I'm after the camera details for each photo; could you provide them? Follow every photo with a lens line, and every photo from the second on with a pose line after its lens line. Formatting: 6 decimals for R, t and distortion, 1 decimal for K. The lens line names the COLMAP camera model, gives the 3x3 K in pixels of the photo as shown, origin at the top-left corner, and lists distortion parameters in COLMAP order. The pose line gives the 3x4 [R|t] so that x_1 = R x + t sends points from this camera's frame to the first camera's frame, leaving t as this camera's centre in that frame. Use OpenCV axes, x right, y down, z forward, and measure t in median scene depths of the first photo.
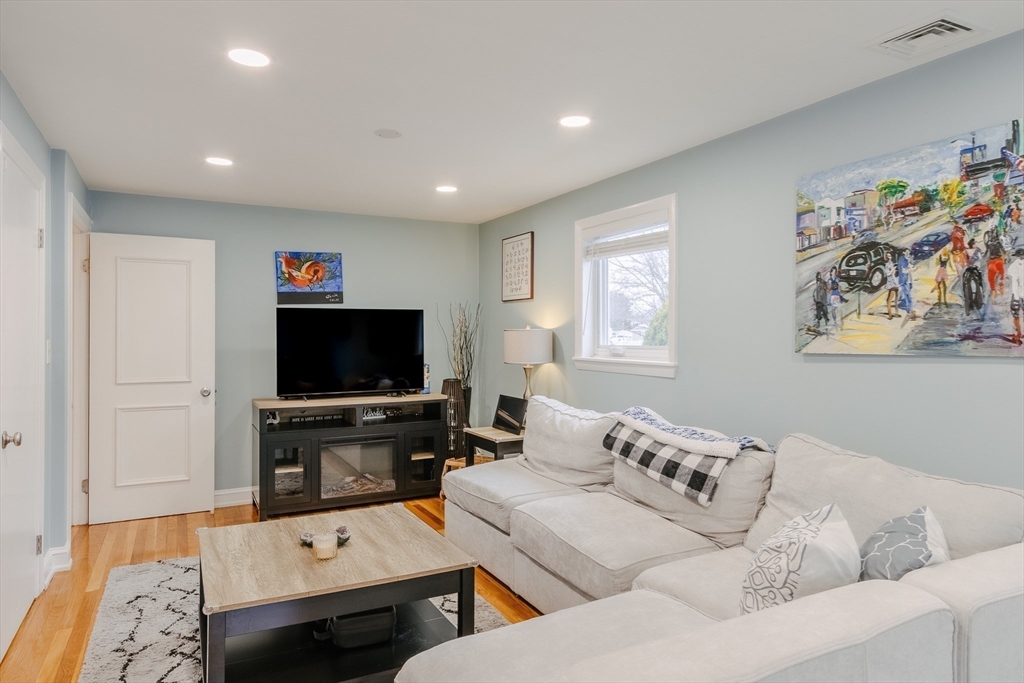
lens RADIAL K [[629.3, 0, 506.8], [0, 629.3, 340.8], [0, 0, 1]] dist [0.001771, -0.001413]
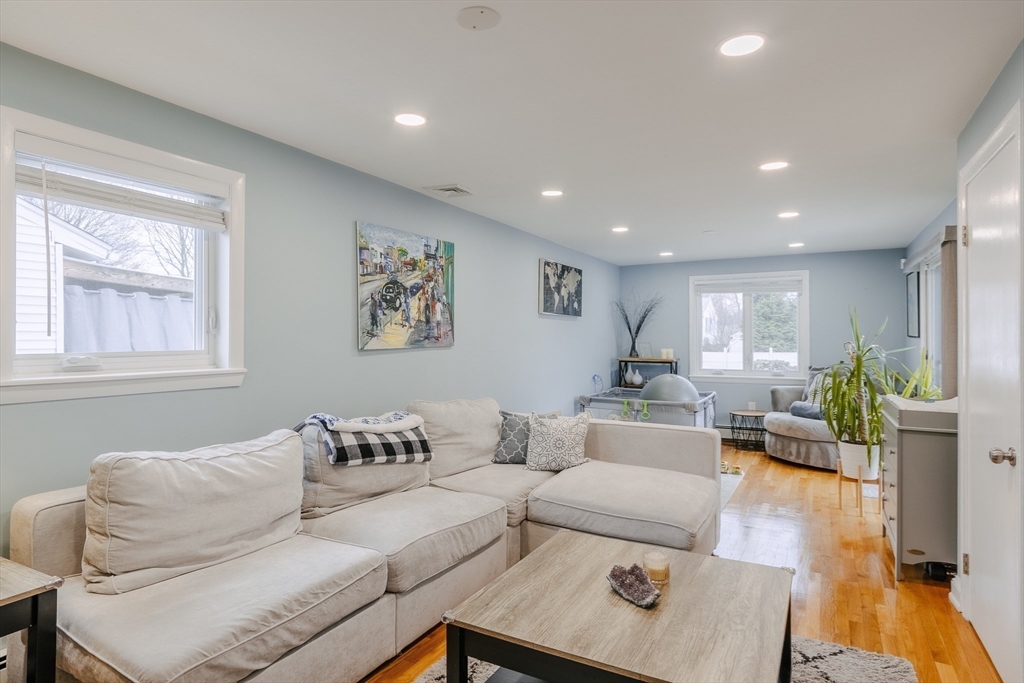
lens RADIAL K [[567.9, 0, 508.5], [0, 567.9, 338.3], [0, 0, 1]] dist [0.005336, 0.000199]
pose [[-0.546626, -0.007956, 0.837339, -0.756427], [0.001633, 0.999943, 0.010568, -0.018176], [-0.837375, 0.007144, -0.546582, 1.424225]]
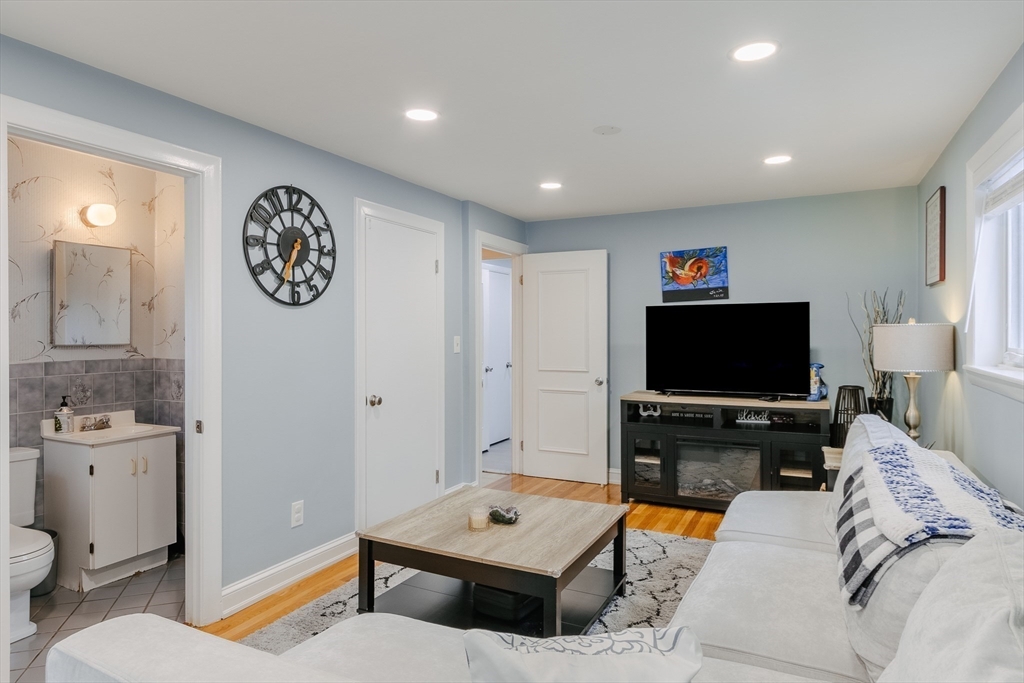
lens RADIAL K [[618.5, 0, 509.4], [0, 618.5, 333.2], [0, 0, 1]] dist [0.009725, 0.001580]
pose [[0.576397, 0.002209, -0.817167, 0.580532], [-0.003426, 0.999994, 0.000287, -0.011127], [0.817163, 0.002634, 0.576401, 0.339691]]
